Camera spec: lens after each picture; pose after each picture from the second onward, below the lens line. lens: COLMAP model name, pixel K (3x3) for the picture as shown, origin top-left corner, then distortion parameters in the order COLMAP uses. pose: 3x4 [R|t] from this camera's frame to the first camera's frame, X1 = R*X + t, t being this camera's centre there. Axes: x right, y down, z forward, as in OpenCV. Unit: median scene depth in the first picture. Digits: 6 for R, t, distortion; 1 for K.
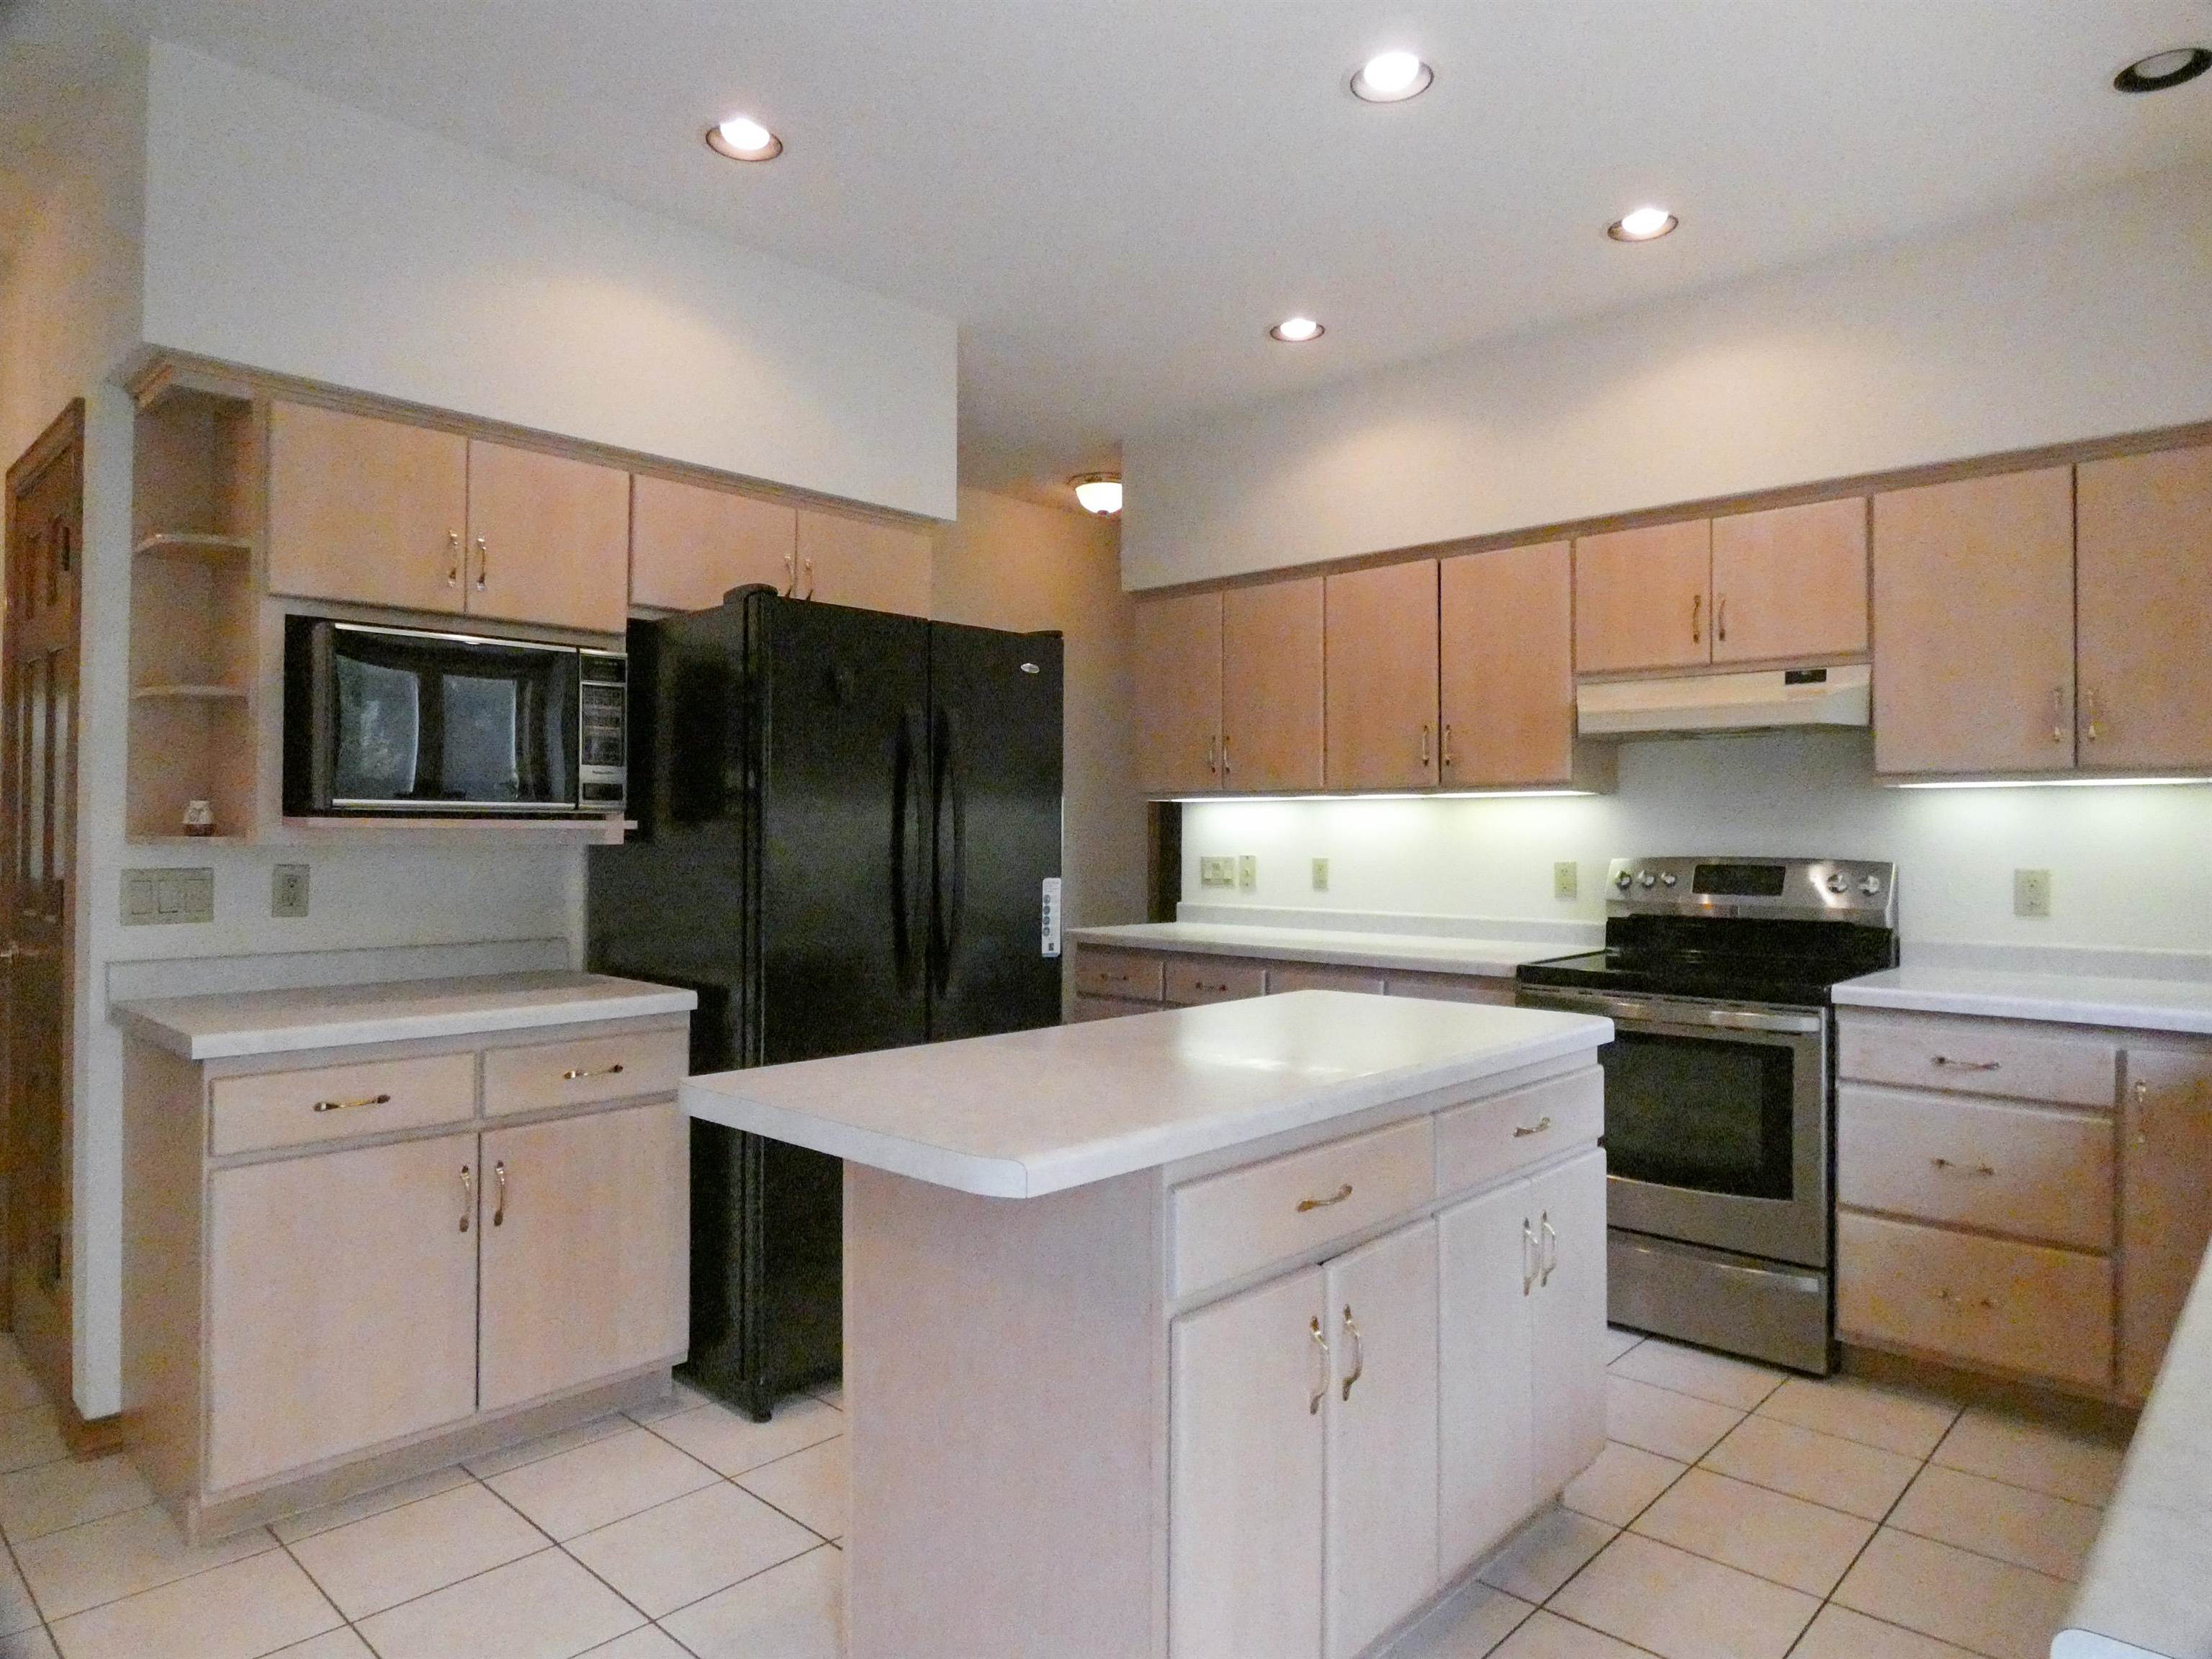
lens RADIAL K [[1367.8, 0, 1106.0], [0, 1367.8, 829.5], [0, 0, 1]] dist [-0.014762, -0.004679]
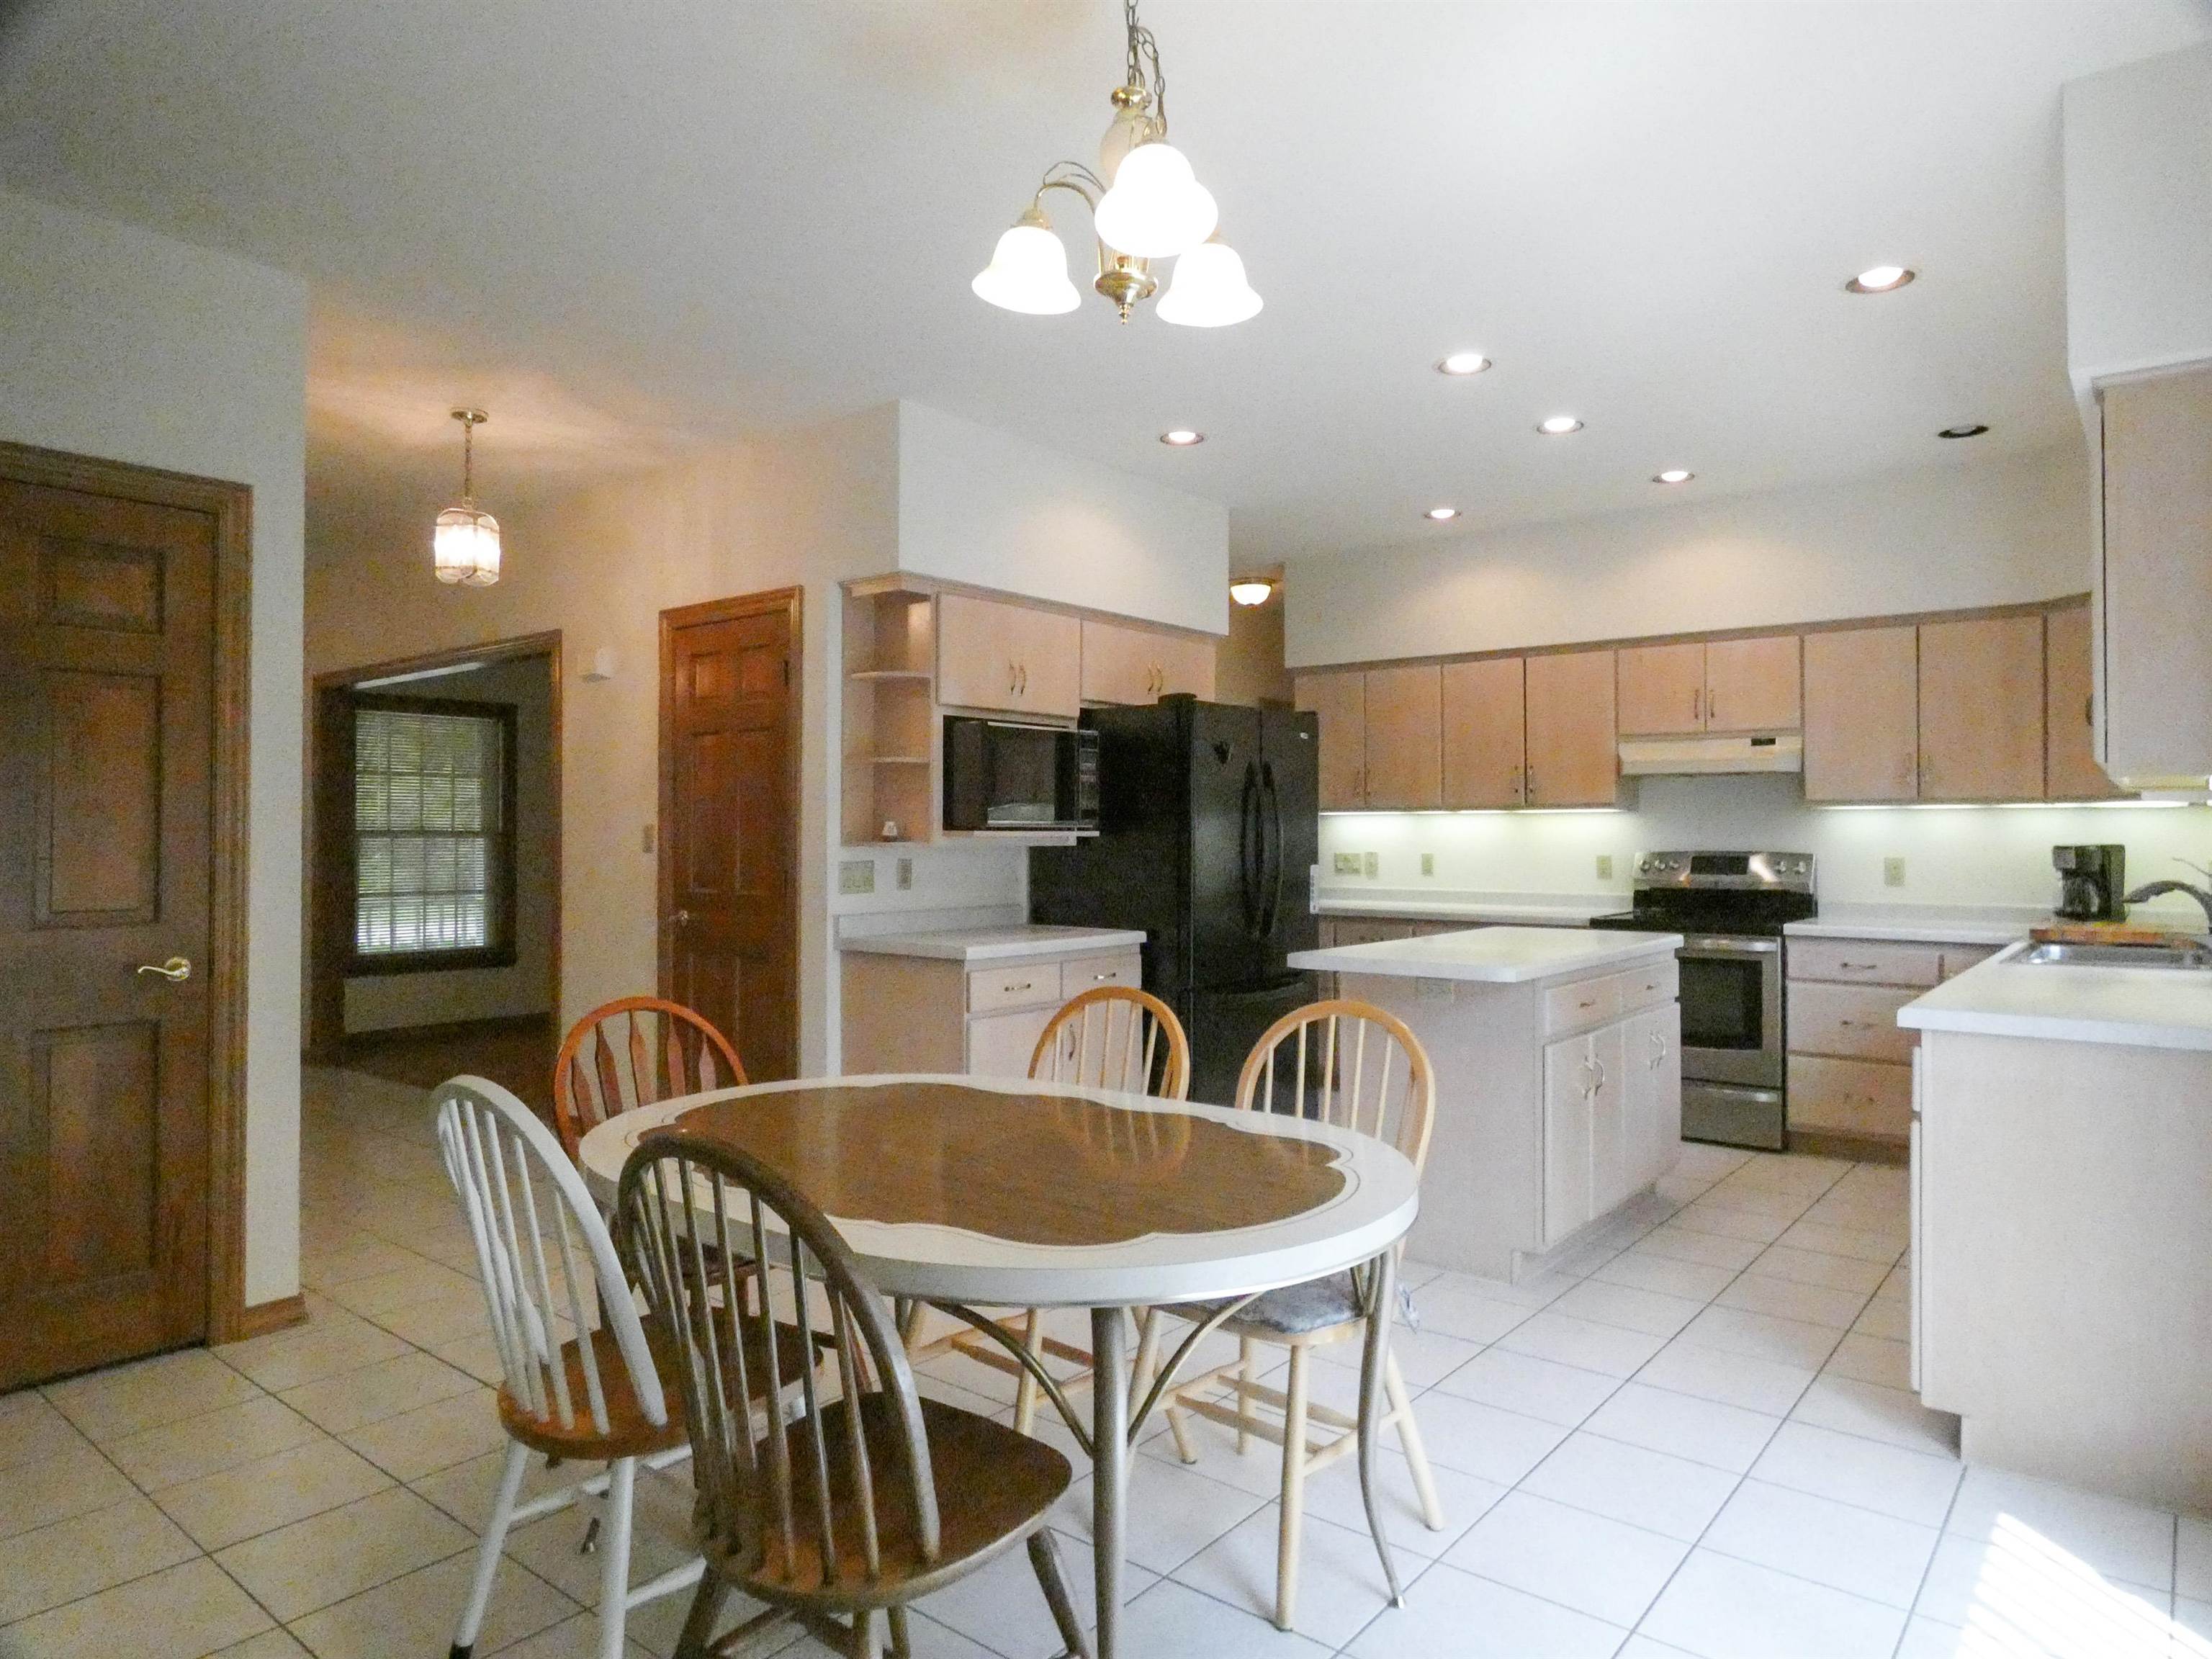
lens RADIAL K [[1367.8, 0, 1106.0], [0, 1367.8, 829.5], [0, 0, 1]] dist [-0.014762, -0.004679]
pose [[0.997492, -0.002724, 0.070721, -0.427180], [0.002727, 0.999996, 0.000059, -0.008201], [-0.070720, 0.000134, 0.997496, -0.635635]]
